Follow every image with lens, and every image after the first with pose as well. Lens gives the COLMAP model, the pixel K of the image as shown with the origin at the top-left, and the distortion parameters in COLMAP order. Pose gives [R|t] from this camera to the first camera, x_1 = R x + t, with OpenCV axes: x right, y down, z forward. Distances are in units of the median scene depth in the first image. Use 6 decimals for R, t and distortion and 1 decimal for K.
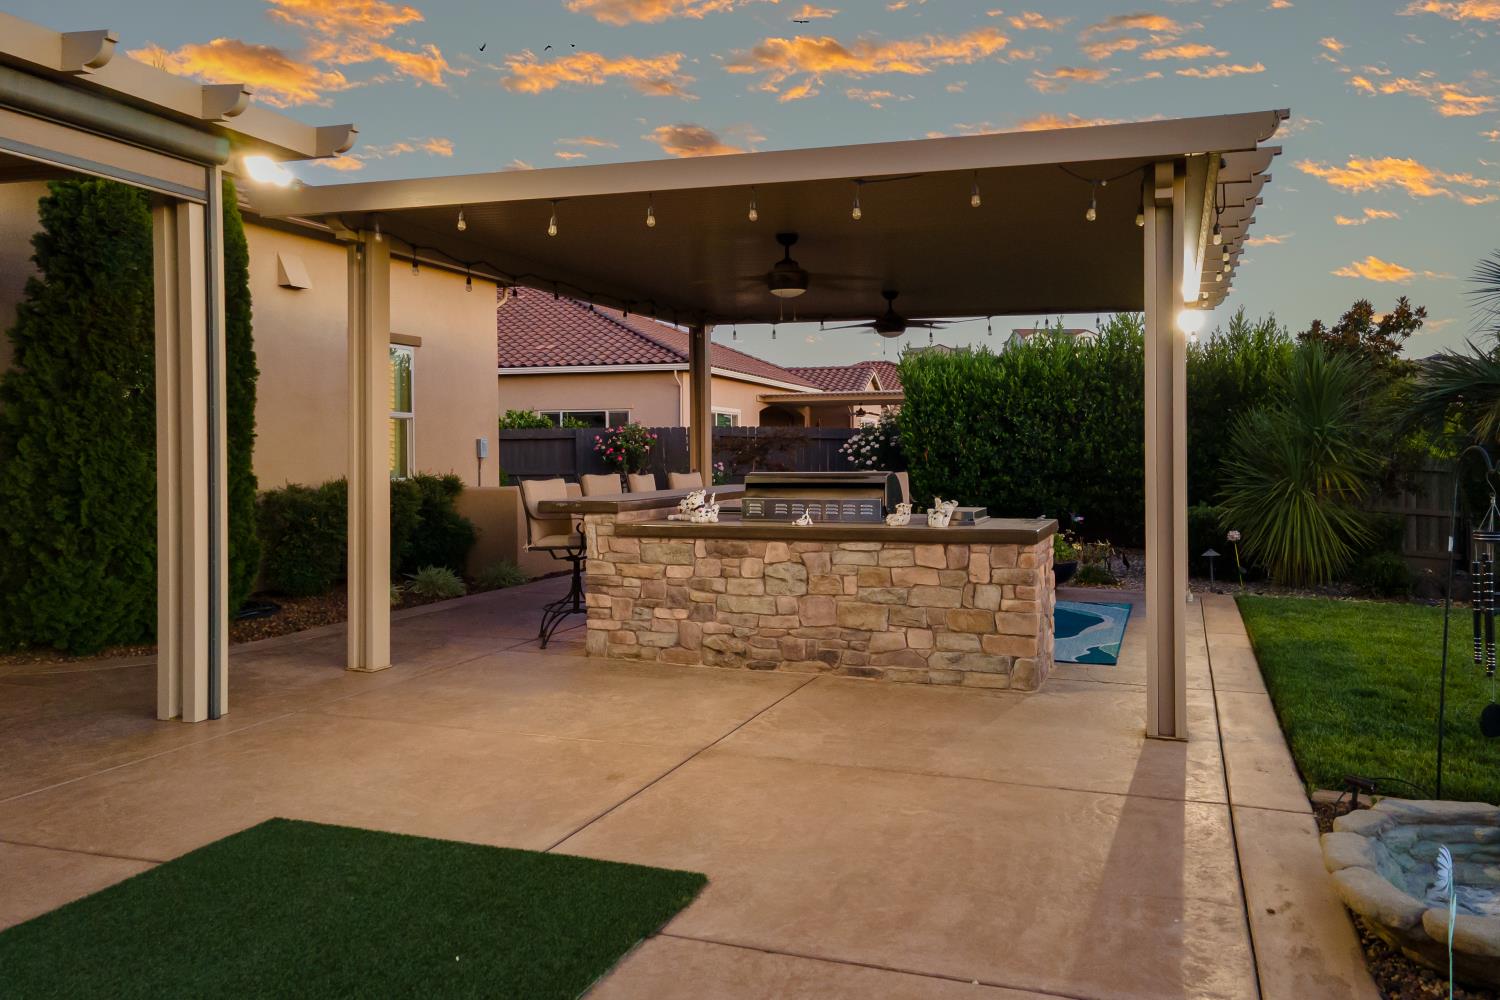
lens RADIAL K [[1077.8, 0, 800.1], [0, 1077.8, 462.7], [0, 0, 1]] dist [0.054282, -0.000830]
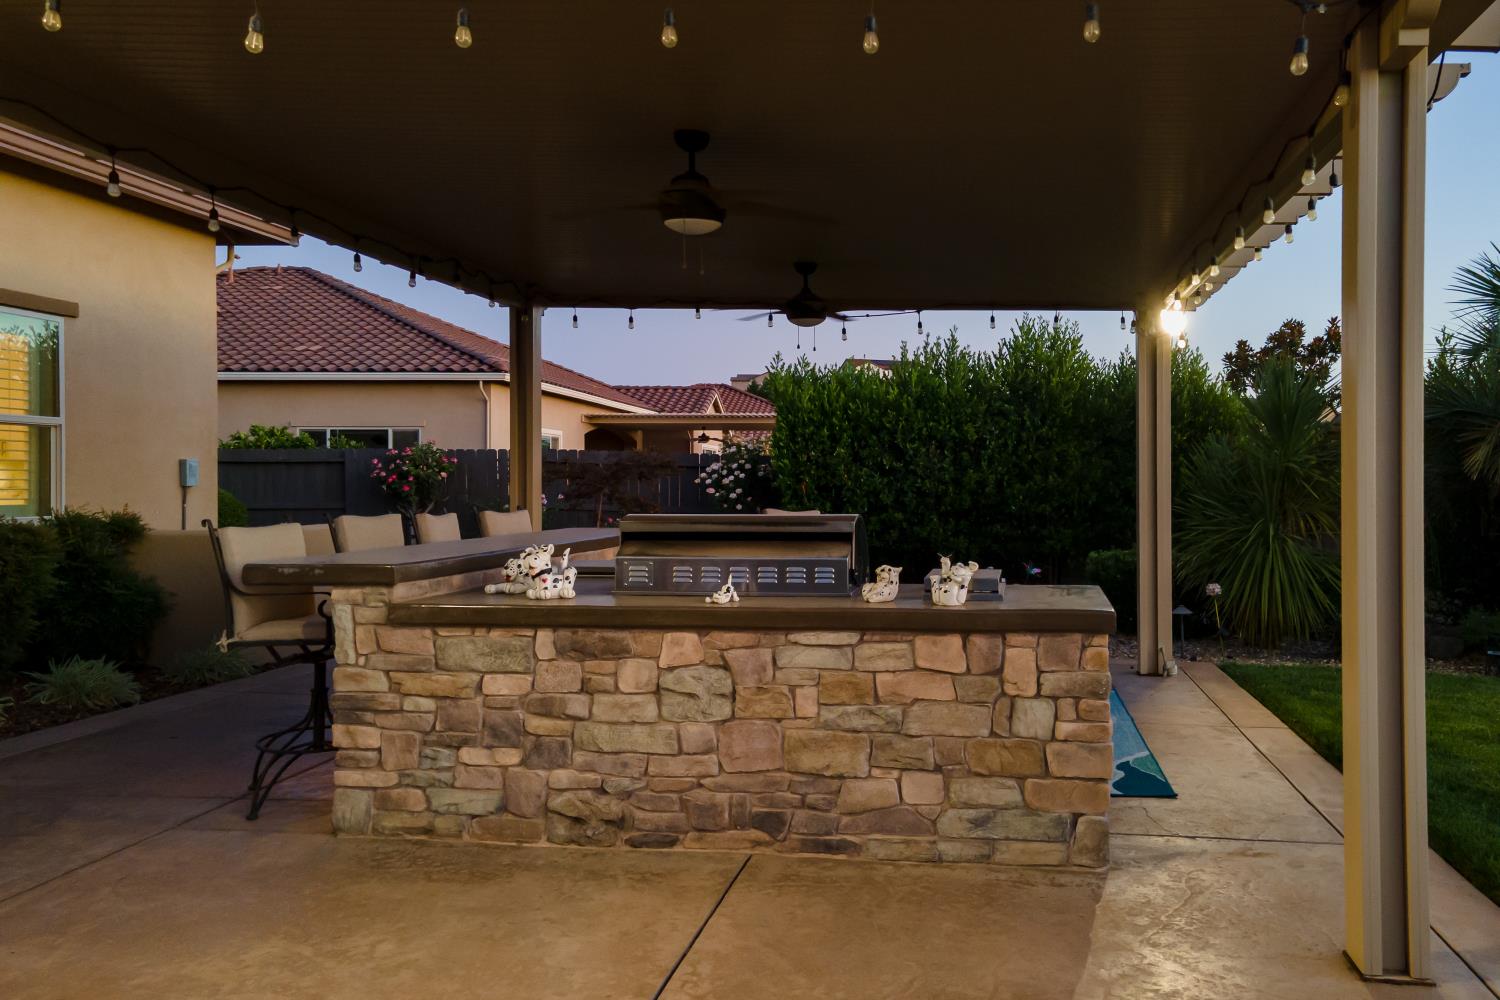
lens RADIAL K [[1113.4, 0, 887.1], [0, 1113.4, 490.4], [0, 0, 1]] dist [0.032866, -0.005583]
pose [[0.971805, 0.007152, 0.235676, -0.054171], [-0.006287, 0.999970, -0.004420, -0.002931], [-0.235700, 0.002814, 0.971822, 0.354935]]
